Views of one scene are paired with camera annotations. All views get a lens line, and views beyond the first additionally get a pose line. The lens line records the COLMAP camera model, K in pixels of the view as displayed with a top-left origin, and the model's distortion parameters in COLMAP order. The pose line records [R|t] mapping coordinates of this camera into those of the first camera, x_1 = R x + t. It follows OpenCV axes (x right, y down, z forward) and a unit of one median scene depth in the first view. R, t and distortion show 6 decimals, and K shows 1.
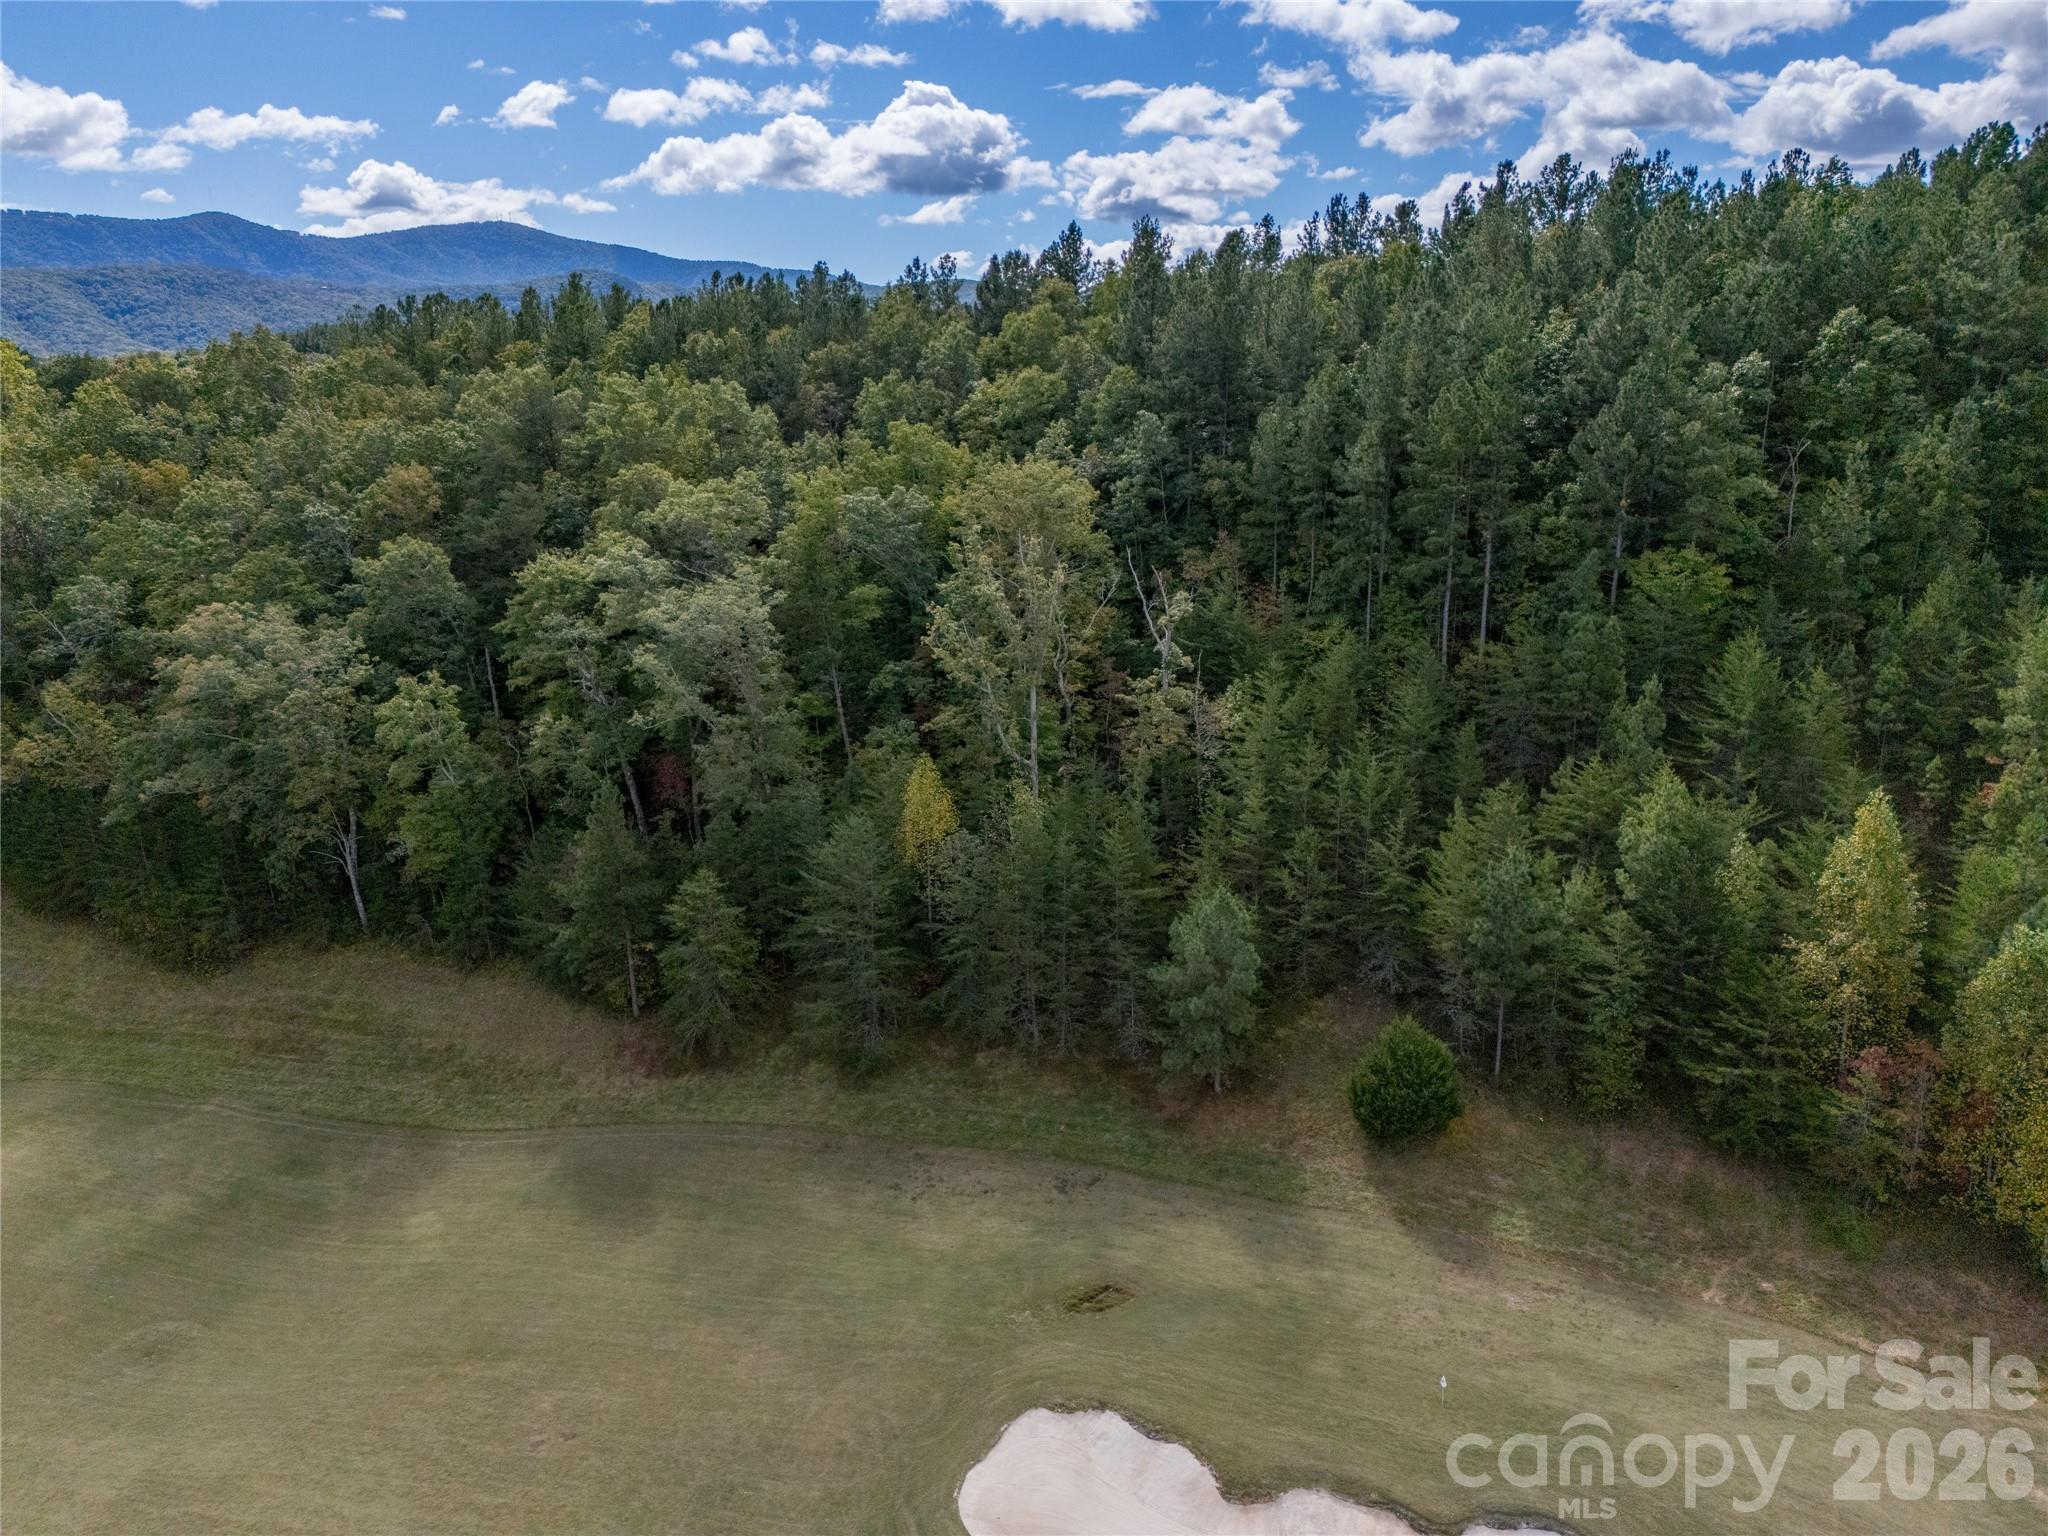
lens RADIAL K [[1429.4, 0, 1023.5], [0, 1429.4, 768.0], [0, 0, 1]] dist [0.004908, 0.000774]
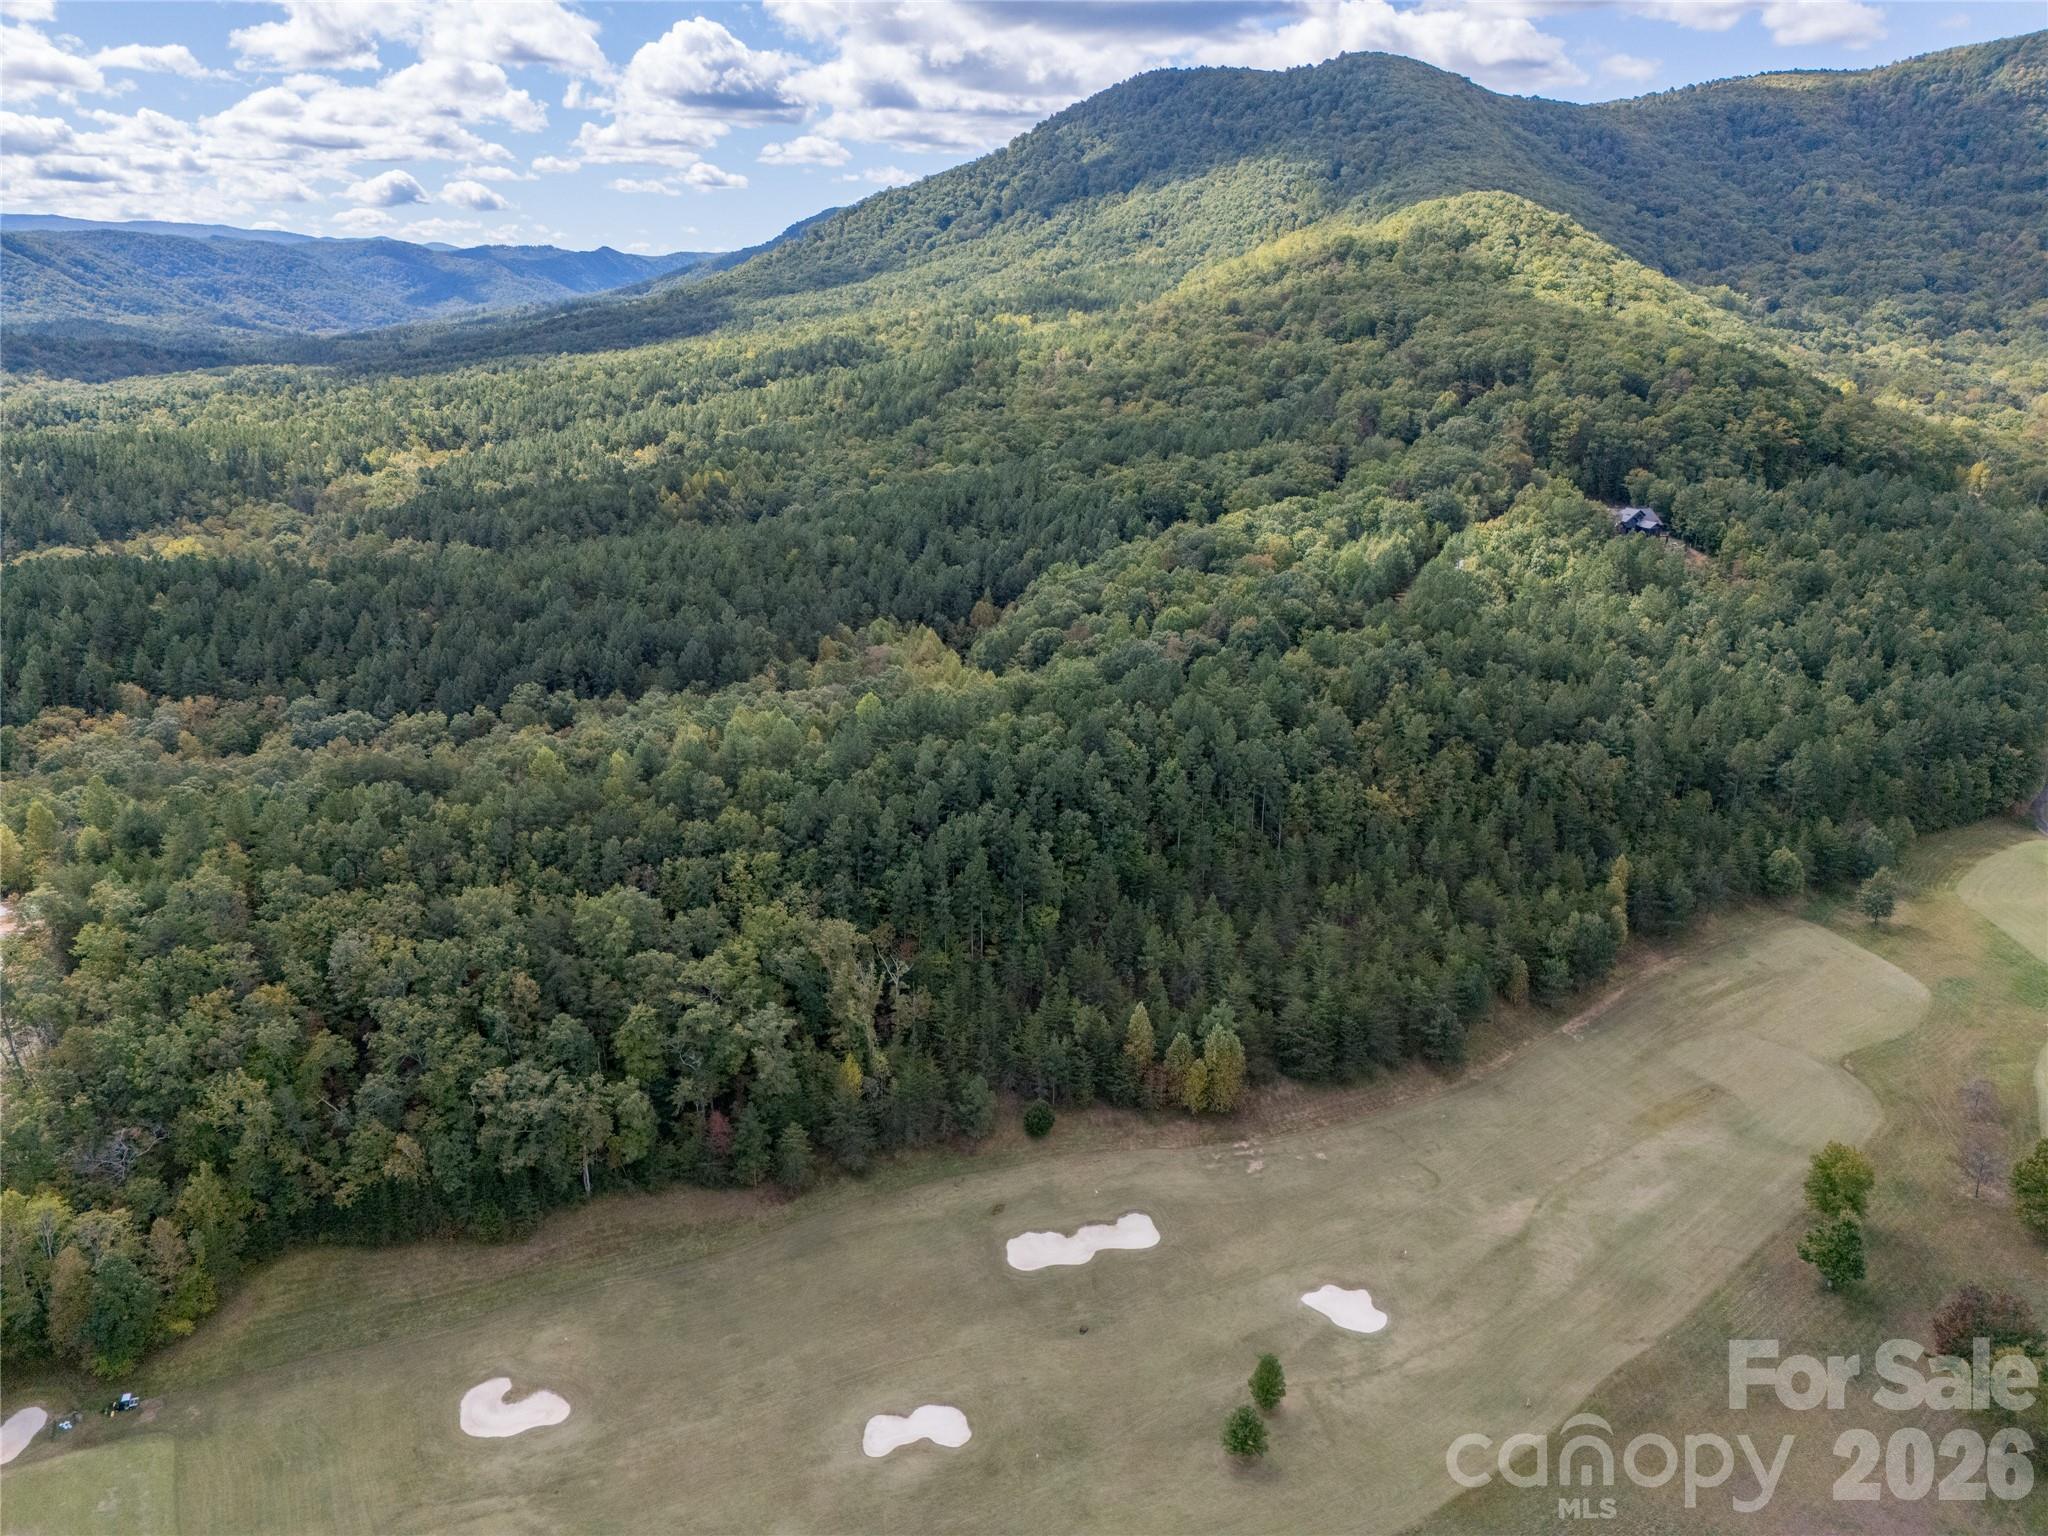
lens RADIAL K [[1429.4, 0, 1024.2], [0, 1429.4, 768.0], [0, 0, 1]] dist [0.004908, 0.000774]
pose [[0.793222, -0.192847, 0.577588, -1.752595], [0.154564, 0.981226, 0.115348, -1.111781], [-0.588989, -0.002222, 0.808138, -1.915300]]
